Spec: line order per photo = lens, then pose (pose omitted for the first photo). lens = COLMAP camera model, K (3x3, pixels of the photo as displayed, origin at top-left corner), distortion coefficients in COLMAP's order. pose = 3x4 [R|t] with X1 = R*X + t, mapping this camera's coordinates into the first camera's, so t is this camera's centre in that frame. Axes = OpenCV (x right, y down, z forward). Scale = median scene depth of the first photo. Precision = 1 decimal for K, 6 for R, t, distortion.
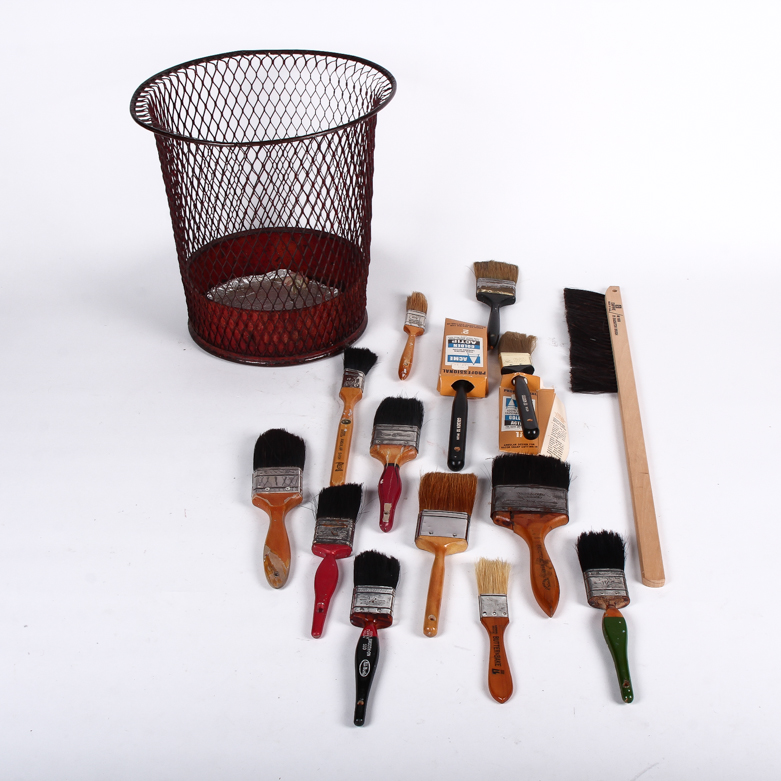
lens RADIAL K [[1606.5, 0, 391.0], [0, 1606.5, 390.7], [0, 0, 1]] dist [-0.079896, -0.429740]
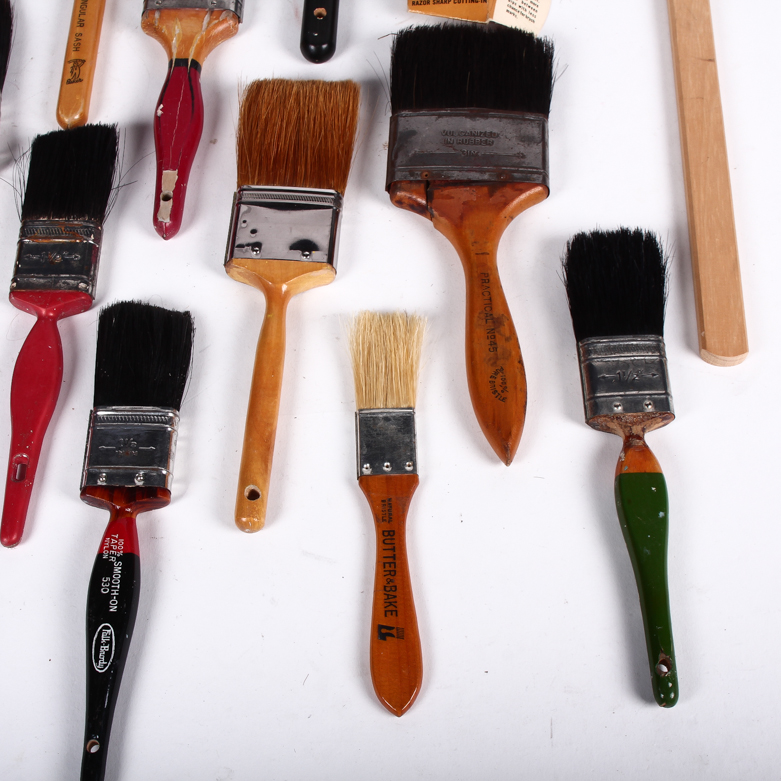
lens RADIAL K [[1606.5, 0, 391.0], [0, 1606.5, 390.7], [0, 0, 1]] dist [-0.079896, -0.429740]
pose [[0.999326, -0.036606, -0.002900, 0.061495], [0.033428, 0.874193, 0.484427, -0.099152], [-0.015198, -0.484197, 0.874827, 0.540968]]
